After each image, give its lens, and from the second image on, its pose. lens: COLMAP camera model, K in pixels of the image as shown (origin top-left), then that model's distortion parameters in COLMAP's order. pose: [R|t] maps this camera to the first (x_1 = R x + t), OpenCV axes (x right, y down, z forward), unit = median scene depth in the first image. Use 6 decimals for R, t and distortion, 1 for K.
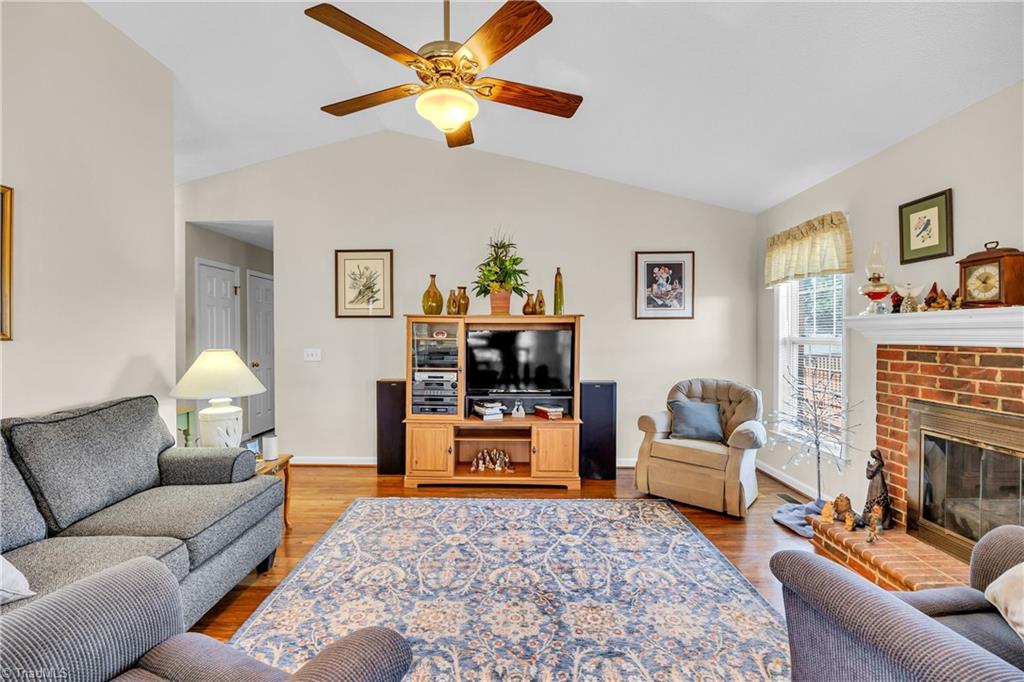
lens RADIAL K [[463.8, 0, 506.6], [0, 463.8, 337.6], [0, 0, 1]] dist [-0.018333, 0.001922]
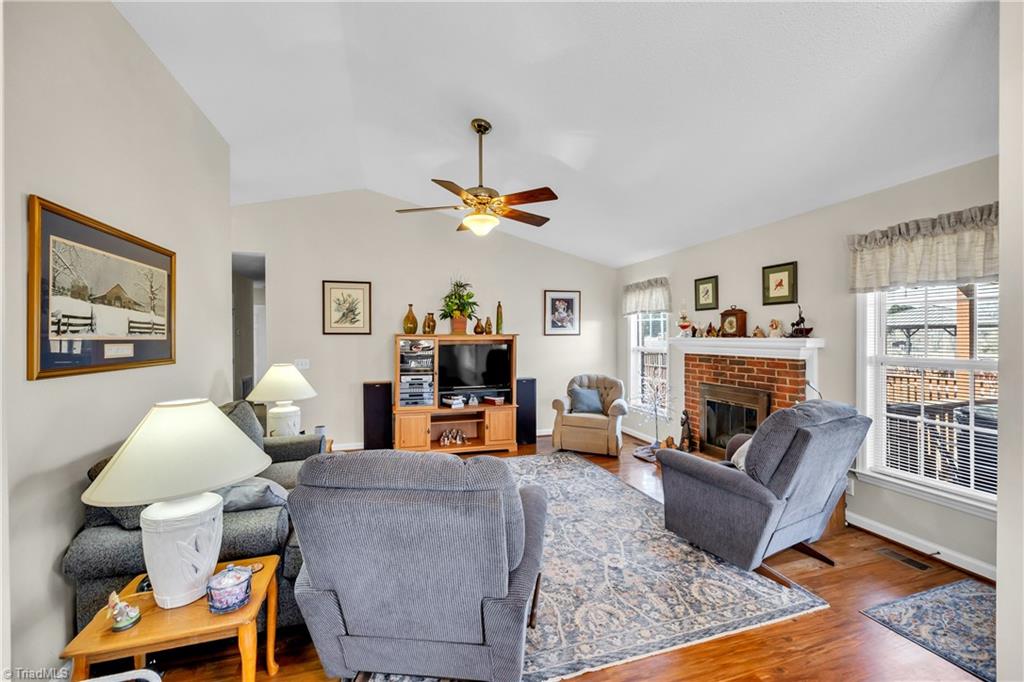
lens RADIAL K [[417.8, 0, 513.5], [0, 417.8, 337.1], [0, 0, 1]] dist [-0.002759, 0.000356]
pose [[0.949068, -0.002973, 0.315057, -0.330345], [0.004305, 0.999984, -0.003532, -0.042137], [-0.315042, 0.004709, 0.949066, -0.332650]]
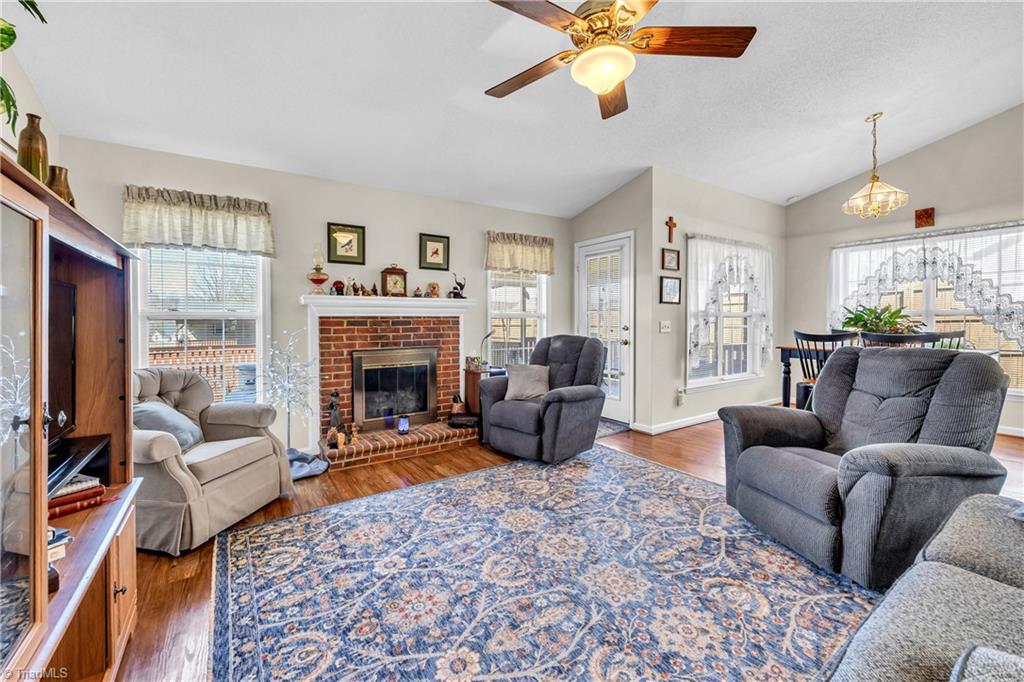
lens RADIAL K [[417.8, 0, 510.4], [0, 417.8, 325.1], [0, 0, 1]] dist [-0.002759, 0.000356]
pose [[-0.581273, -0.007551, 0.813674, -0.492508], [0.010538, 0.999803, 0.016806, 0.022281], [-0.813640, 0.018344, -0.581079, 1.111858]]
